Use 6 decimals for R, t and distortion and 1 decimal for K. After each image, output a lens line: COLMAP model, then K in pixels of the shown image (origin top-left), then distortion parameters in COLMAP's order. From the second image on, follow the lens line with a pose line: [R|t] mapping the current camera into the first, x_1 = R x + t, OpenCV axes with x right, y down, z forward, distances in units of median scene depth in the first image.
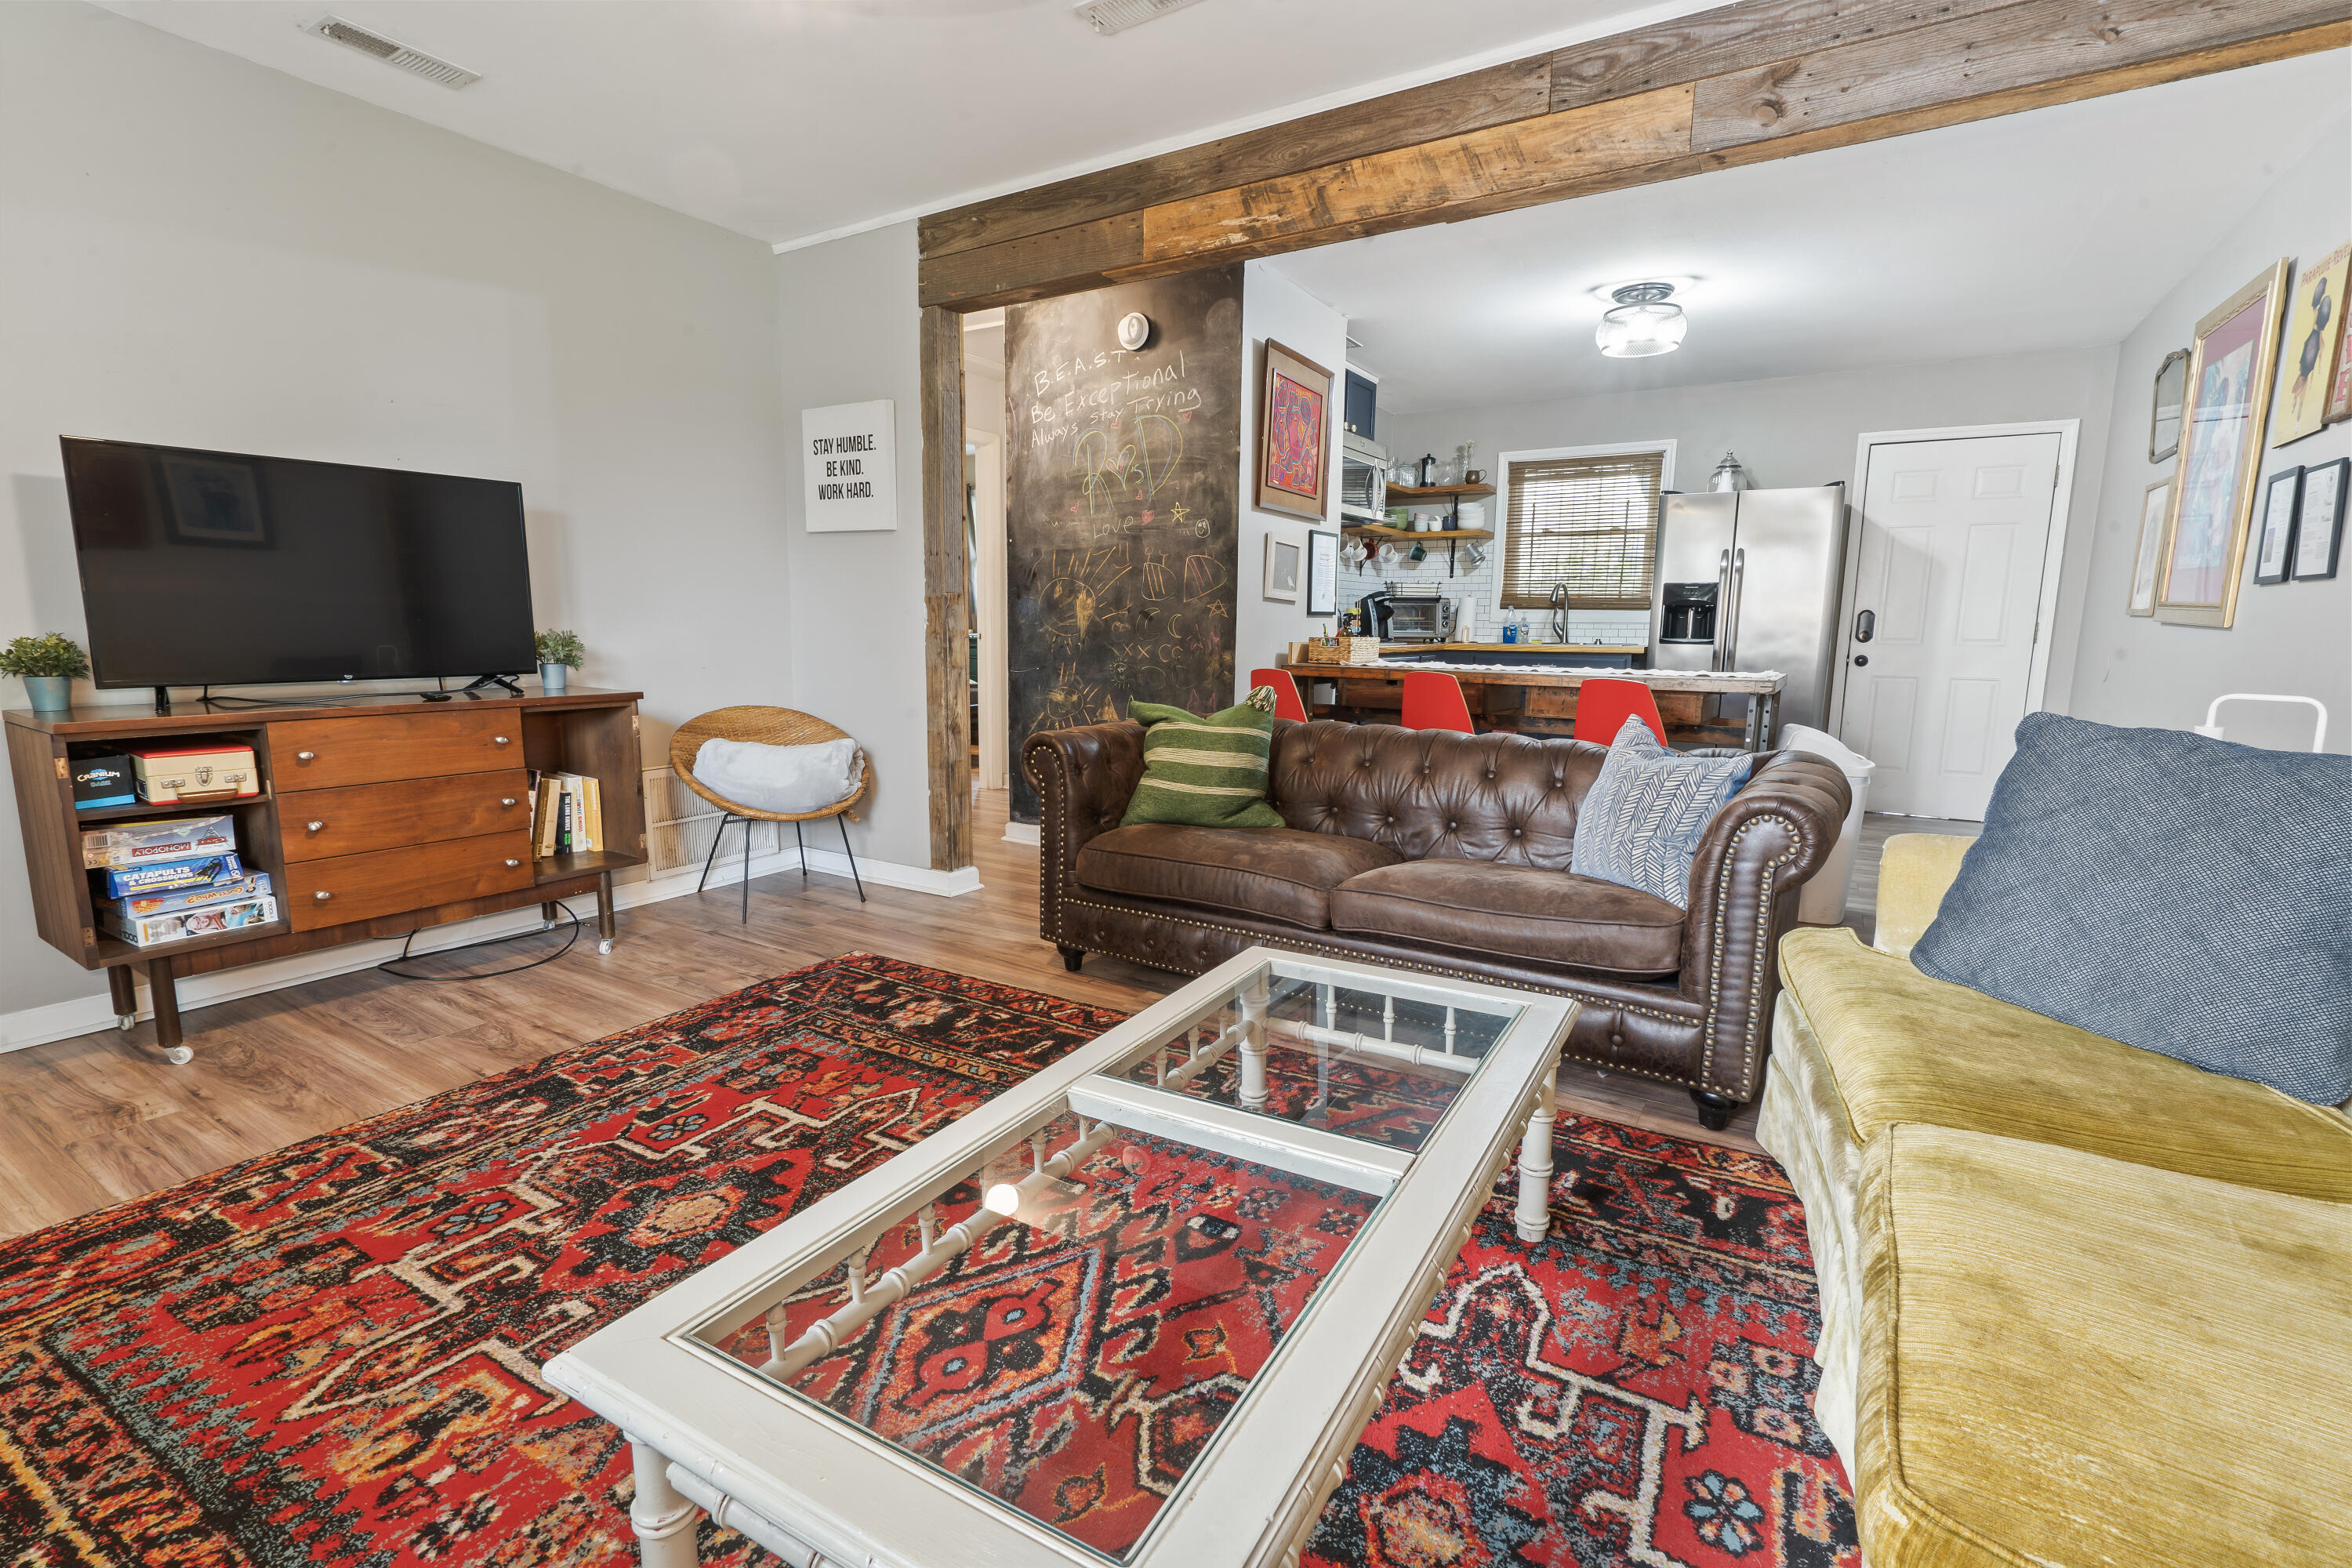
lens RADIAL K [[1082.1, 0, 1176.0], [0, 1082.1, 784.0], [0, 0, 1]] dist [0.000844, 0.000179]
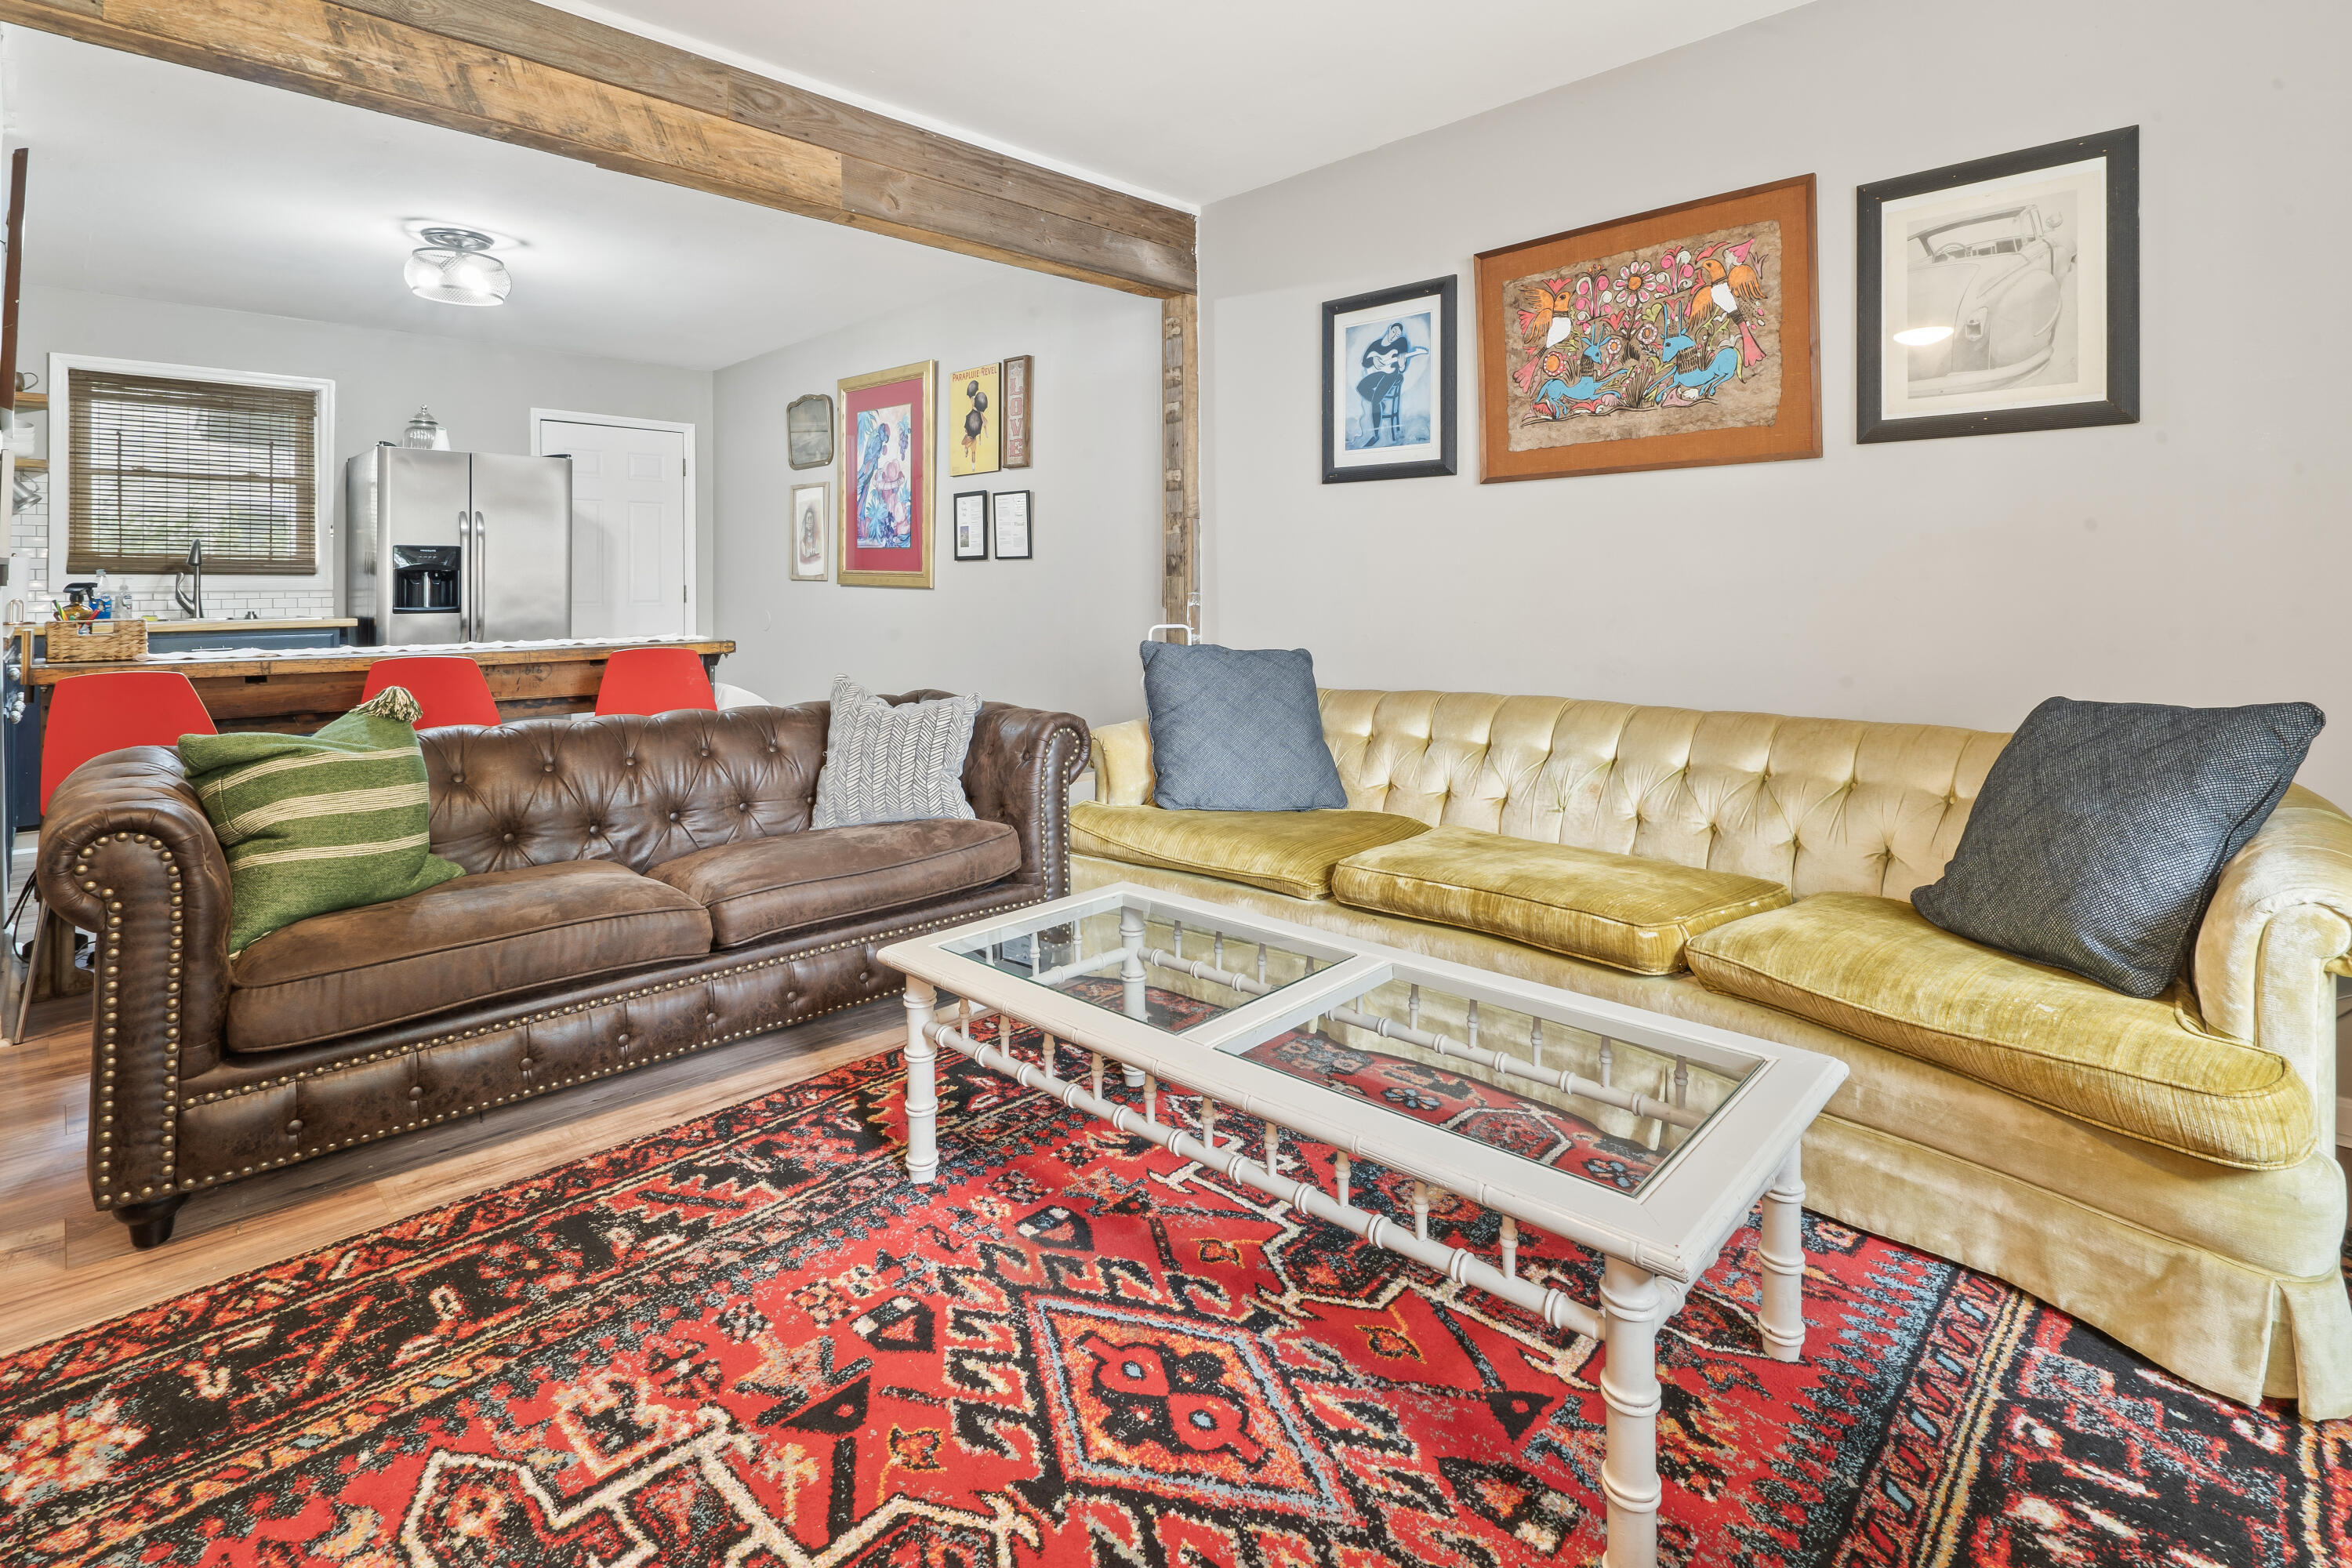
lens RADIAL K [[1129.7, 0, 1183.2], [0, 1129.7, 588.9], [0, 0, 1]] dist [-0.010602, 0.000897]
pose [[0.217381, -0.014458, 0.975980, -0.307148], [0.151835, 0.988220, -0.019179, -0.036752], [-0.964205, 0.152357, 0.217016, 0.194670]]
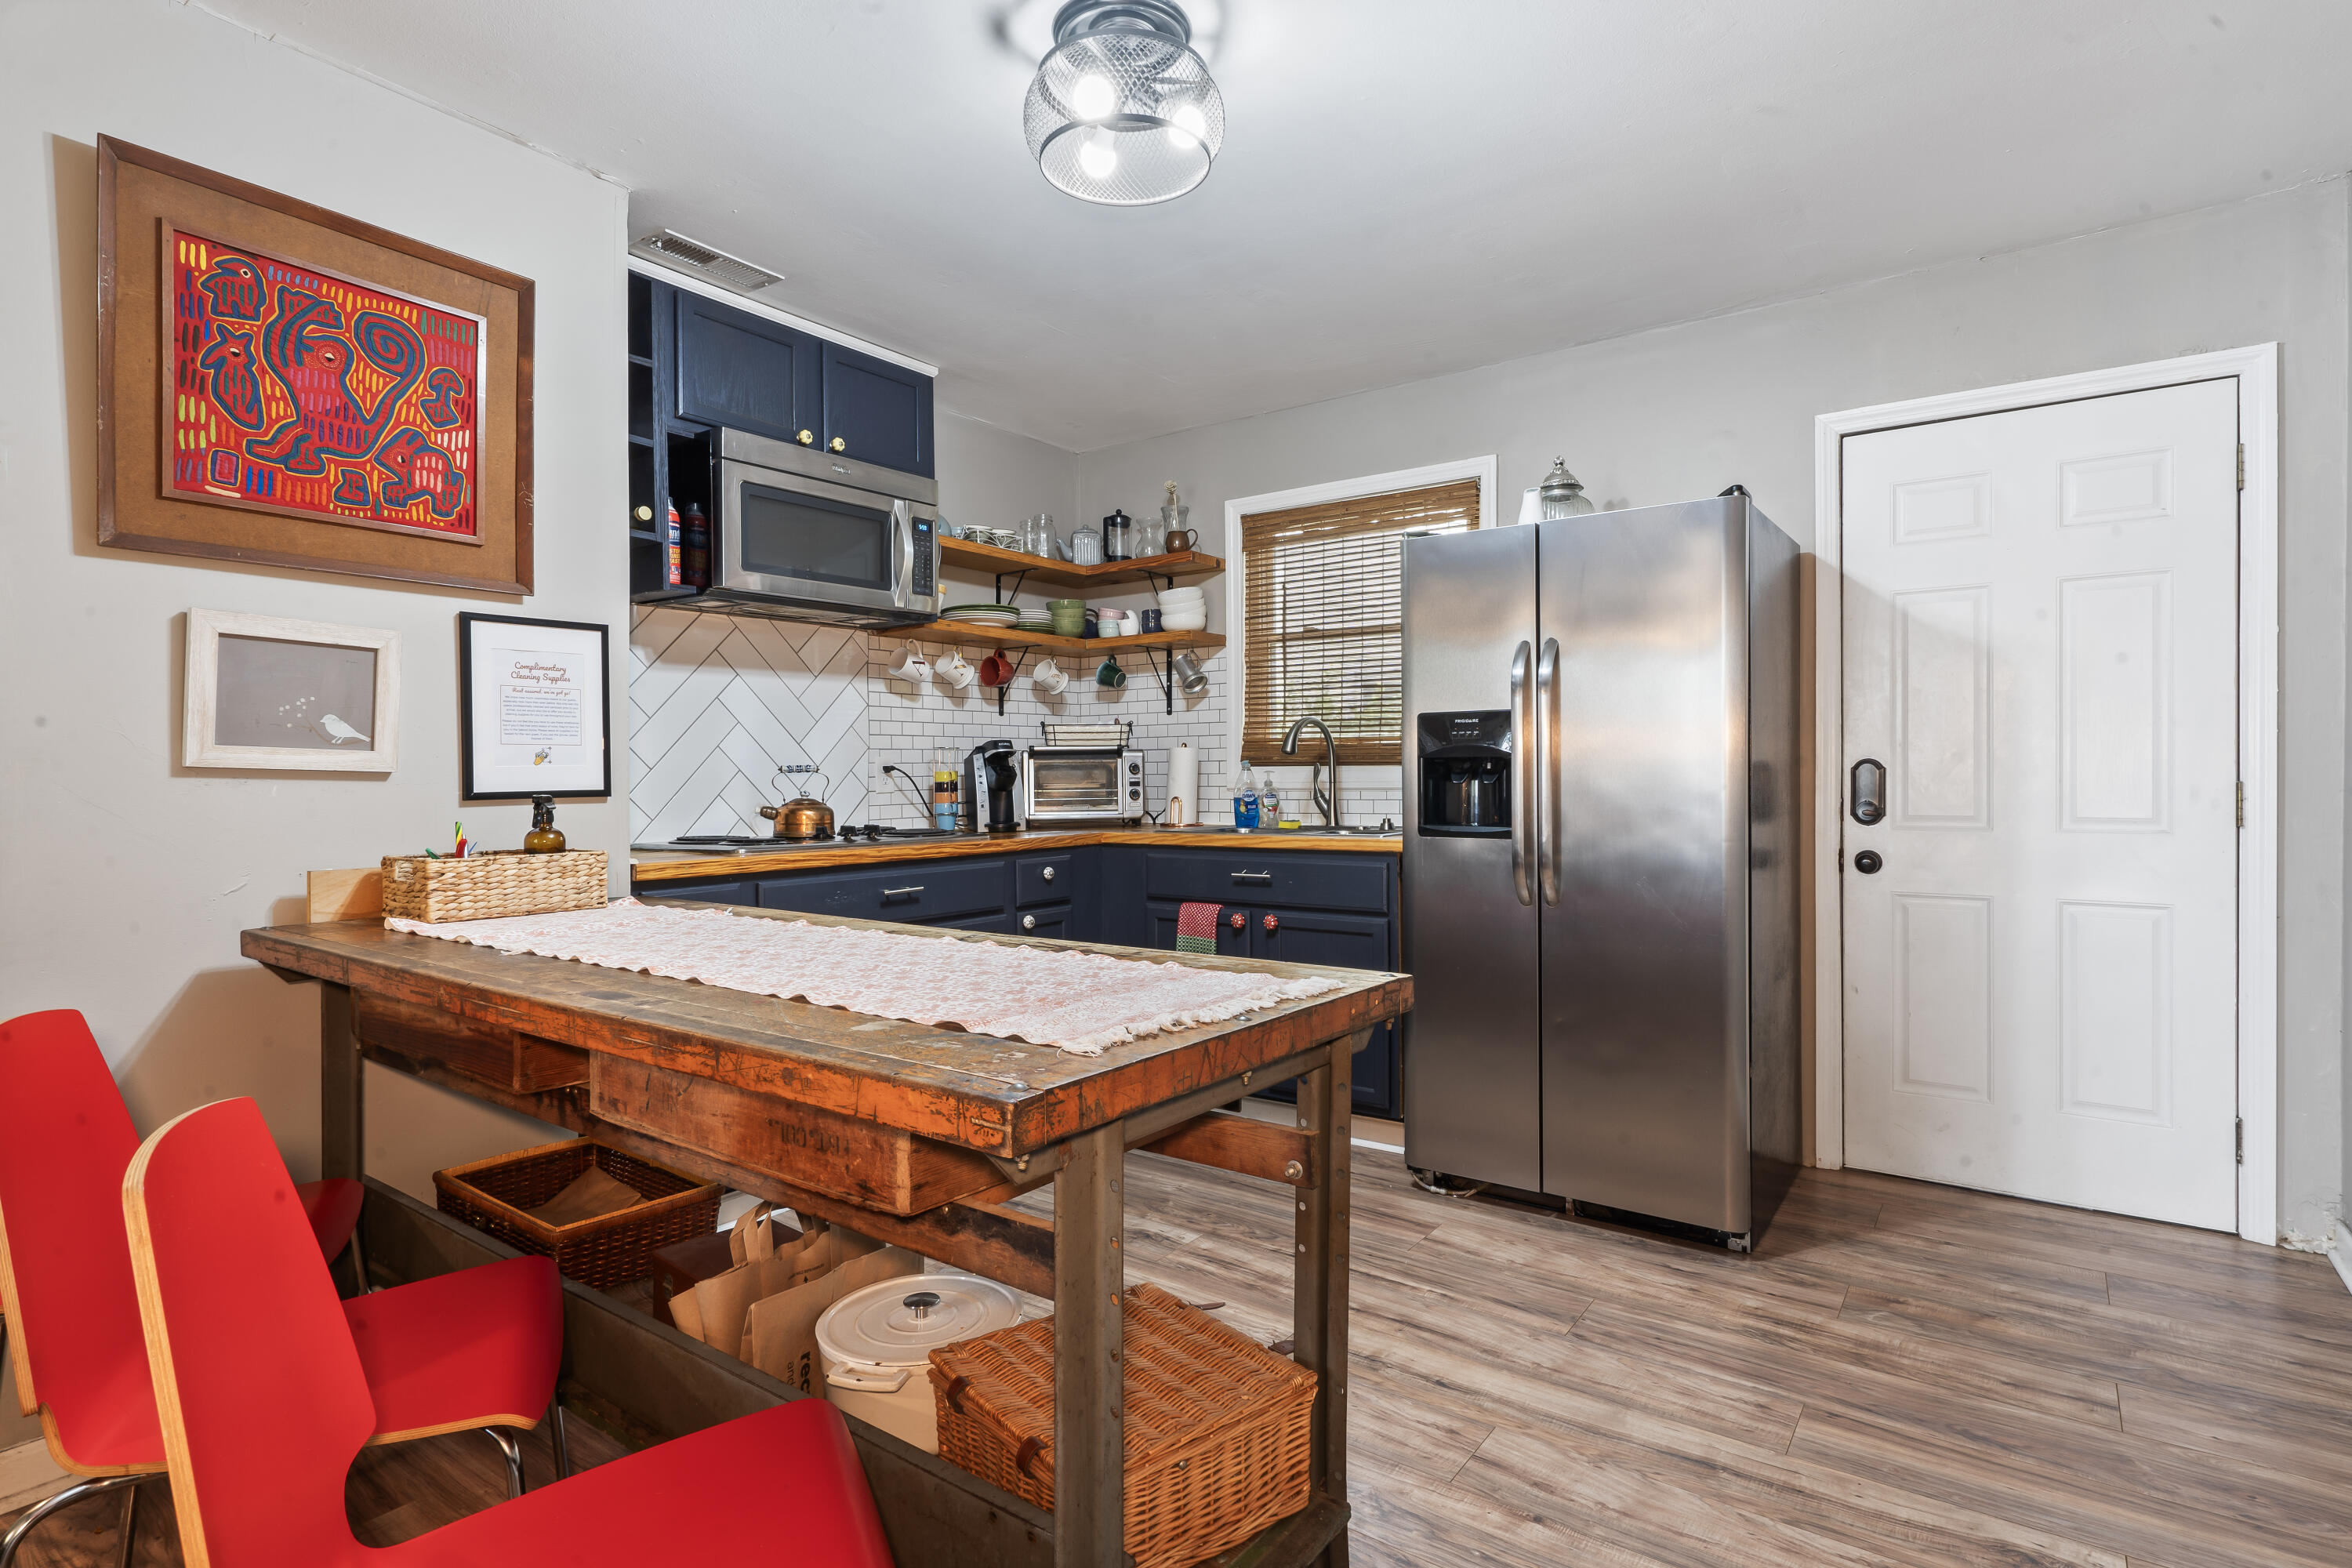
lens RADIAL K [[1180.4, 0, 1176.0], [0, 1180.4, 784.0], [0, 0, 1]] dist [-0.000143, -0.000130]
pose [[0.996138, -0.016399, -0.086254, 0.396113], [0.004342, 0.990401, -0.138158, -0.082036], [0.087692, 0.137250, 0.986647, 0.475110]]
